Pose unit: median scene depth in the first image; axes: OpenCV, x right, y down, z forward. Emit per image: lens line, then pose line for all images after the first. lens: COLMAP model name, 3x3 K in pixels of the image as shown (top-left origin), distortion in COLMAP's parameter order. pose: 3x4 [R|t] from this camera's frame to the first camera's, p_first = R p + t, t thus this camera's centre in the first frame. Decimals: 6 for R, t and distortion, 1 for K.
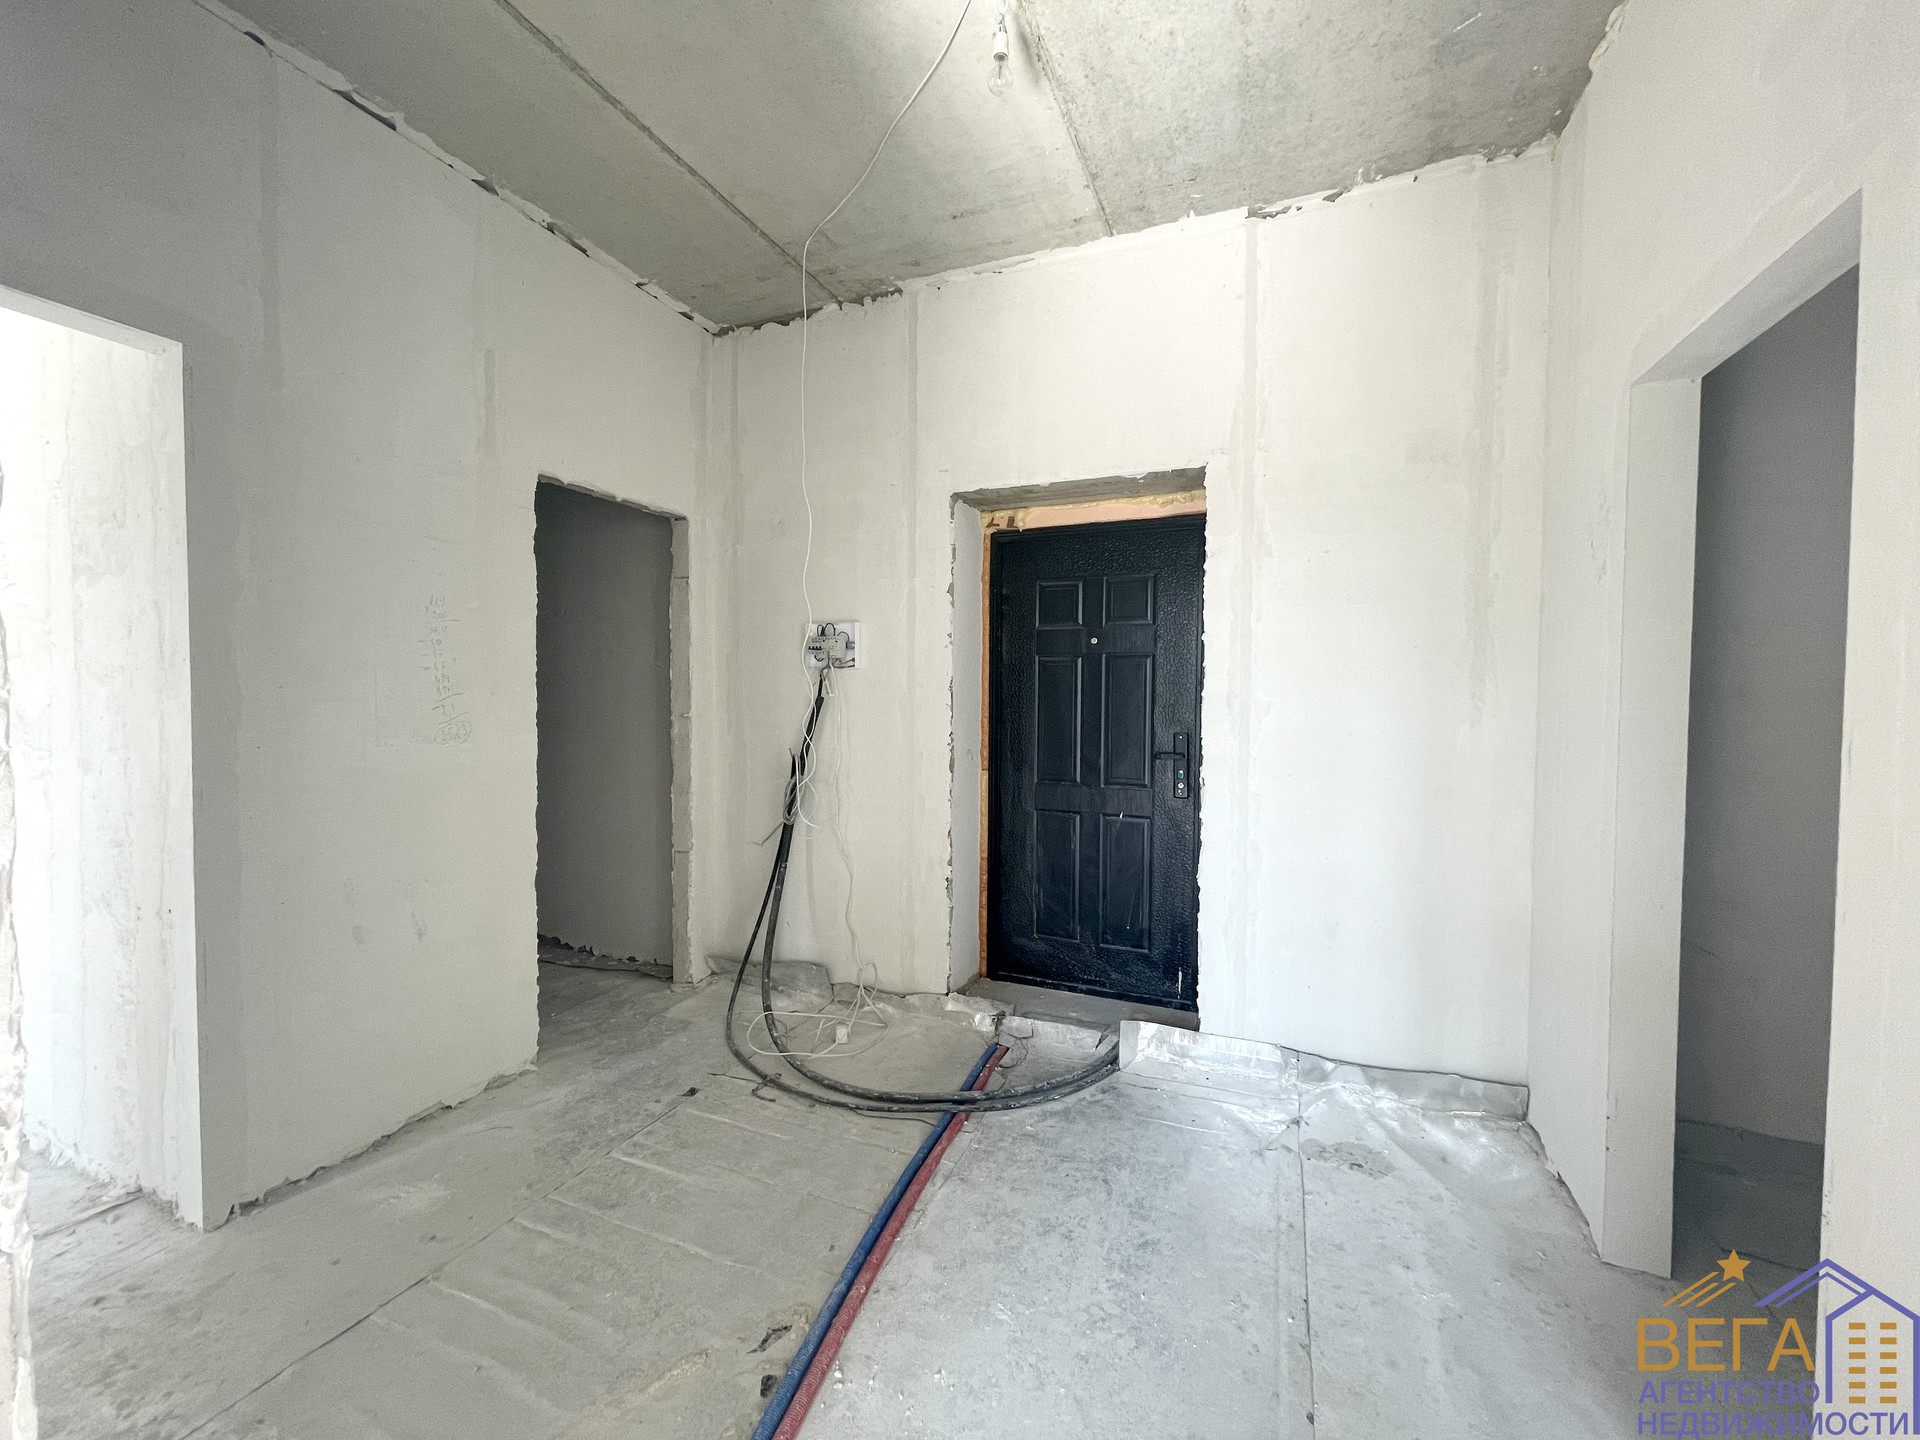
lens RADIAL K [[777.2, 0, 960.0], [0, 777.2, 720.0], [0, 0, 1]] dist [-0.000790, -0.000210]
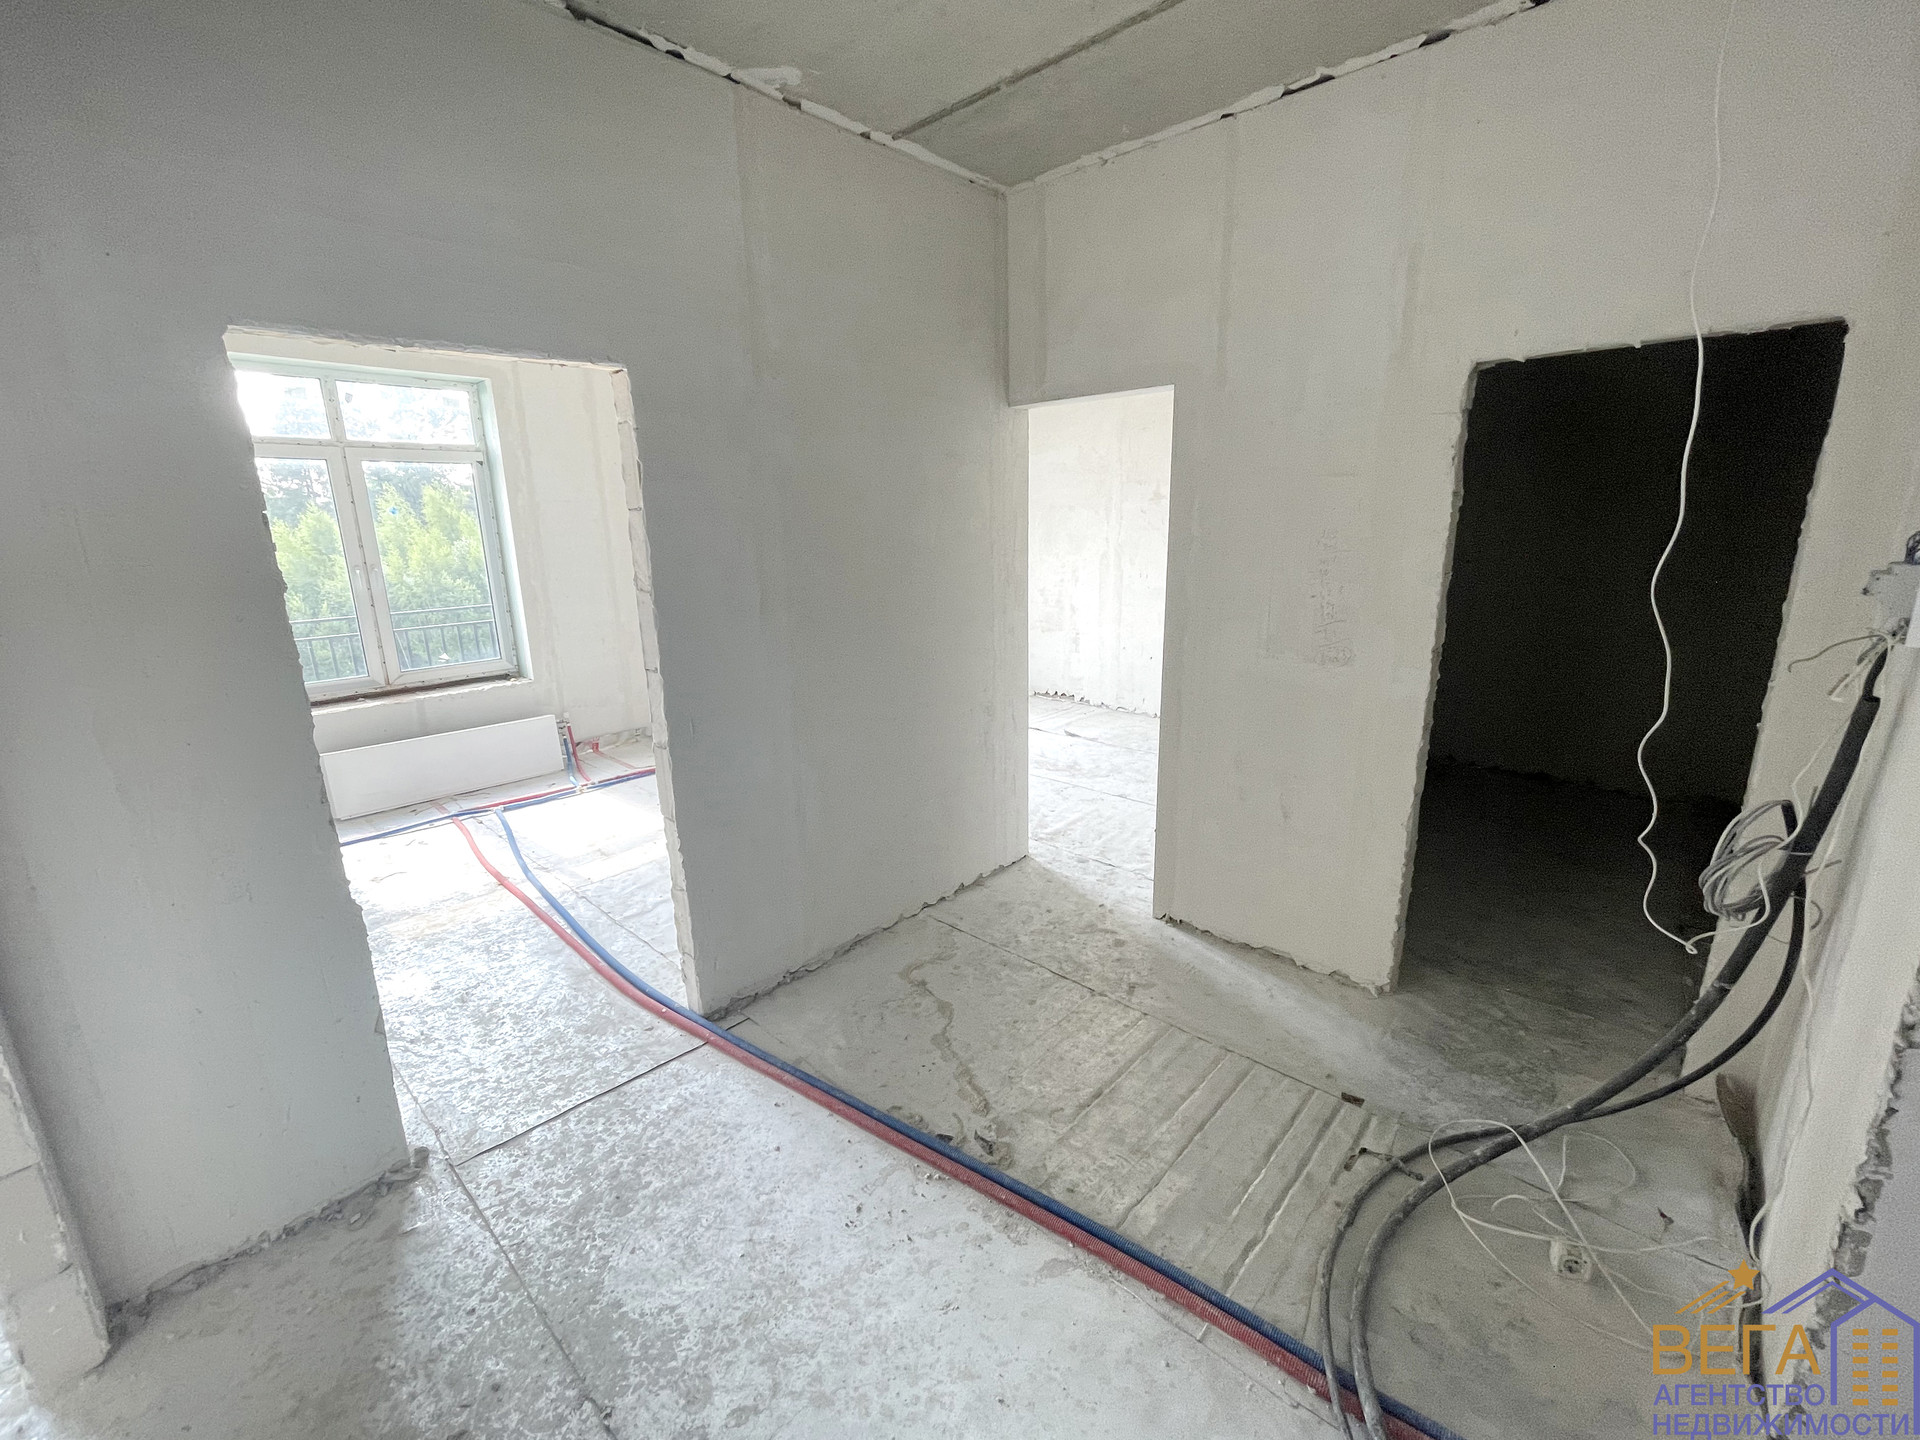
lens RADIAL K [[808.5, 0, 960.0], [0, 808.5, 720.0], [0, 0, 1]] dist [-0.000147, 0.000063]
pose [[-0.343151, 0.228747, -0.911001, 0.487602], [-0.013118, 0.968631, 0.248158, -0.144426], [0.939189, 0.097106, -0.329386, 0.749120]]
